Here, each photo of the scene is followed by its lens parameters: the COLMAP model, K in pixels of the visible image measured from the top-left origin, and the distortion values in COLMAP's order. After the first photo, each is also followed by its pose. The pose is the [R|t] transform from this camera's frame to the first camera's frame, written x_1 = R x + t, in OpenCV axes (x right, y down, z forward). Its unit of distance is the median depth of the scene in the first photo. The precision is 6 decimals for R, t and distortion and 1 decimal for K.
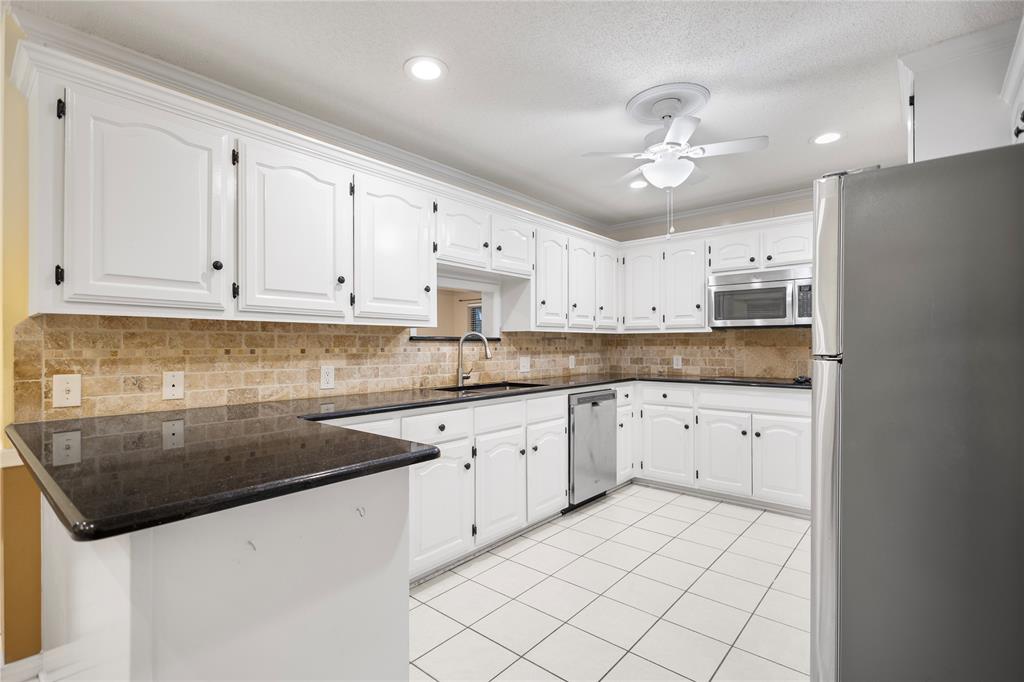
lens RADIAL K [[483.0, 0, 512.9], [0, 483.0, 344.4], [0, 0, 1]] dist [0.011928, -0.000269]
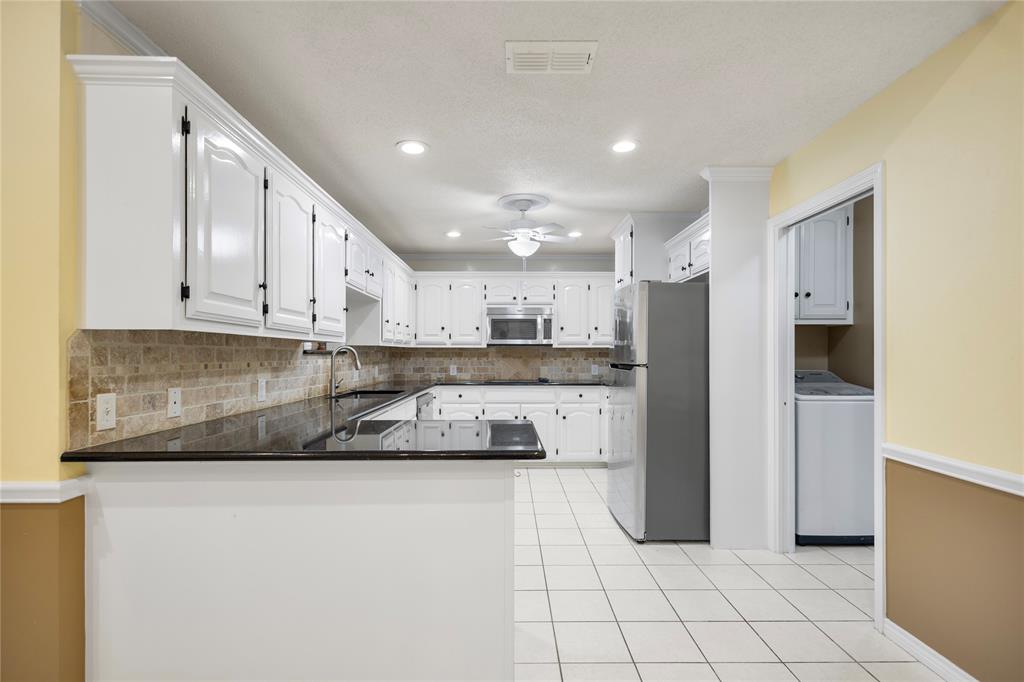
lens RADIAL K [[483.0, 0, 512.9], [0, 483.0, 344.4], [0, 0, 1]] dist [0.011928, -0.000269]
pose [[0.754506, 0.016927, 0.656075, -0.743510], [-0.004168, 0.999771, -0.021002, -0.010791], [-0.656280, 0.013112, 0.754403, -0.139105]]
